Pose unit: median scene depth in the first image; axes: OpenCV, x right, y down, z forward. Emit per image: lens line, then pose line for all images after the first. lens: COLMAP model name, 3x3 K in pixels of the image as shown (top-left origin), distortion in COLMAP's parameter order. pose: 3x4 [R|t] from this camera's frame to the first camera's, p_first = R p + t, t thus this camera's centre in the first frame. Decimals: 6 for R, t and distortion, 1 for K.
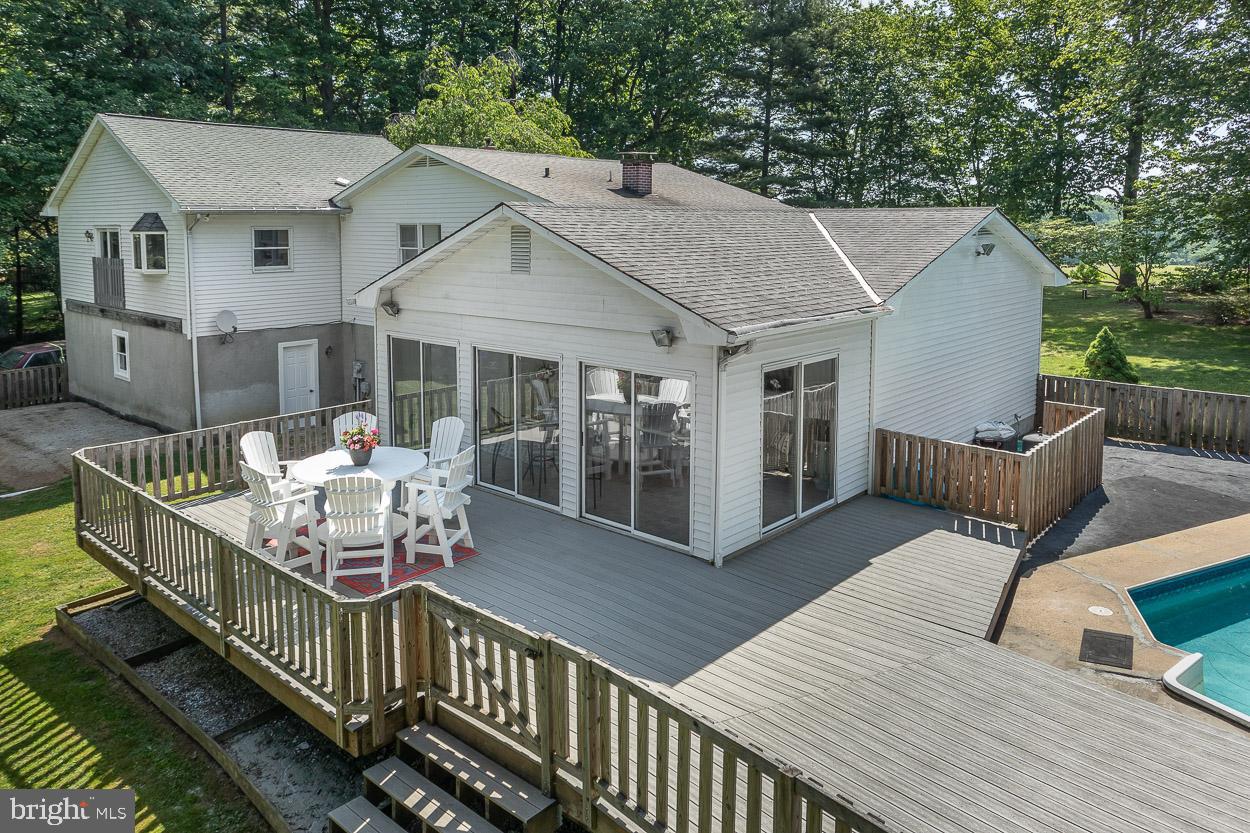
lens RADIAL K [[873.5, 0, 600.8], [0, 873.5, 304.1], [0, 0, 1]] dist [0.009241, -0.007934]
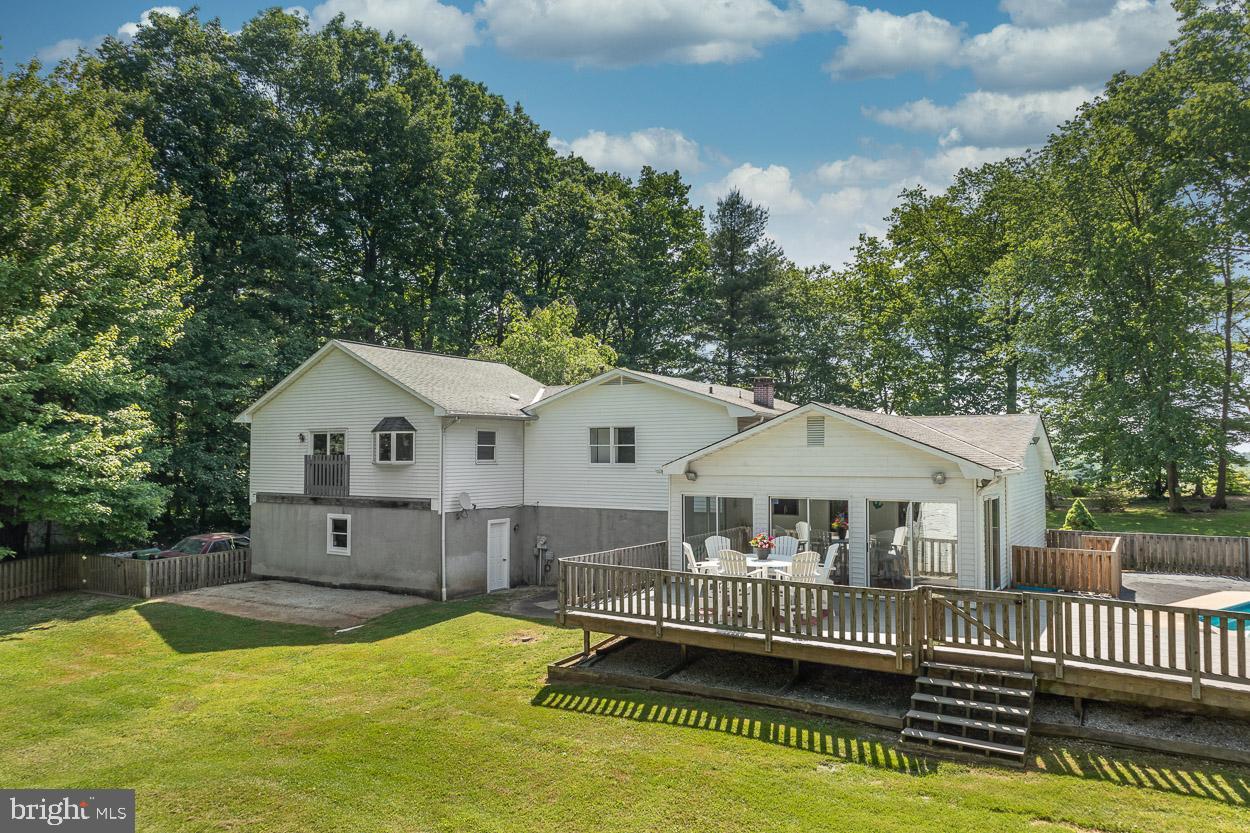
lens RADIAL K [[838.0, 0, 621.1], [0, 838.0, 428.4], [0, 0, 1]] dist [0.002770, -0.004685]
pose [[0.984642, 0.007884, 0.174409, -0.394401], [0.013477, 0.992567, -0.120951, 0.062613], [-0.174067, 0.121444, 0.977217, -0.242990]]
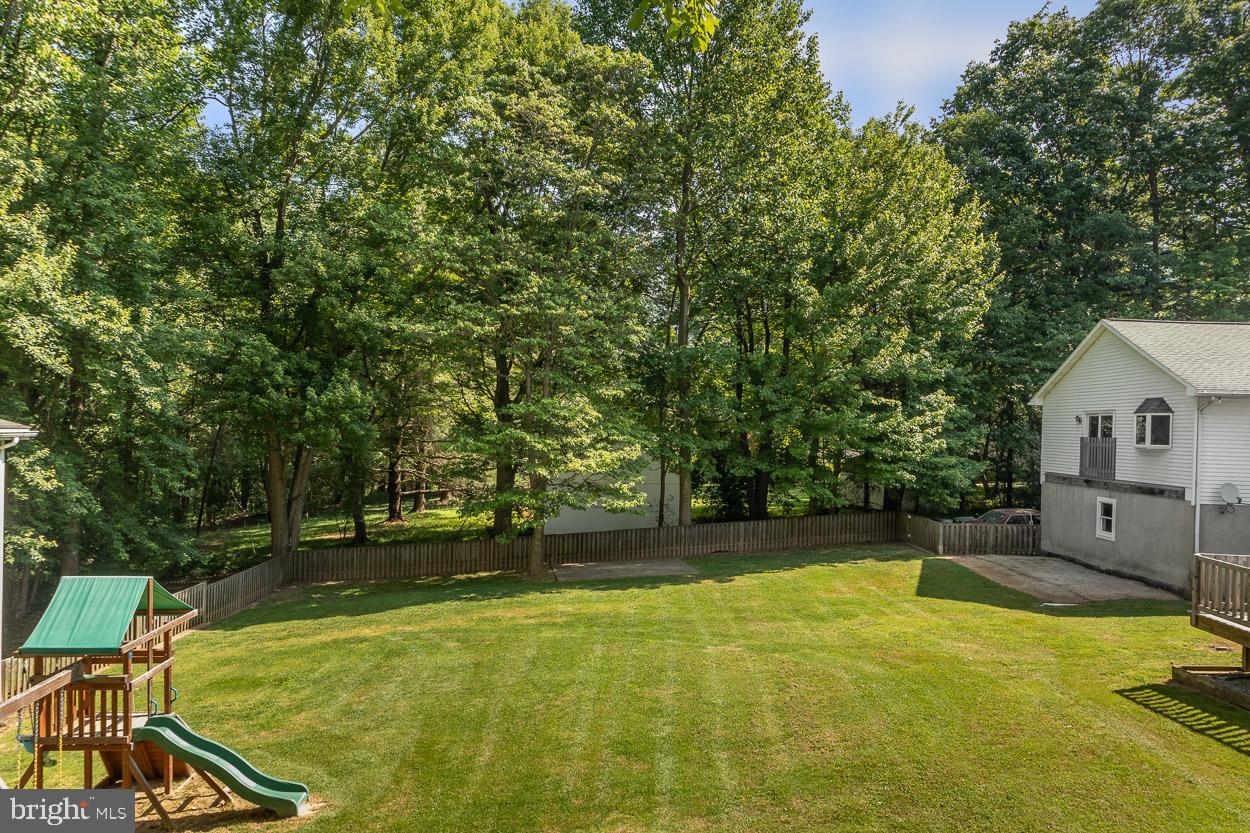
lens RADIAL K [[873.5, 0, 622.2], [0, 873.5, 422.1], [0, 0, 1]] dist [0.009241, -0.007934]
pose [[0.647649, 0.017486, -0.761739, -0.074550], [-0.099146, 0.993171, -0.061498, 0.071502], [0.755461, 0.115353, 0.644959, -0.303051]]
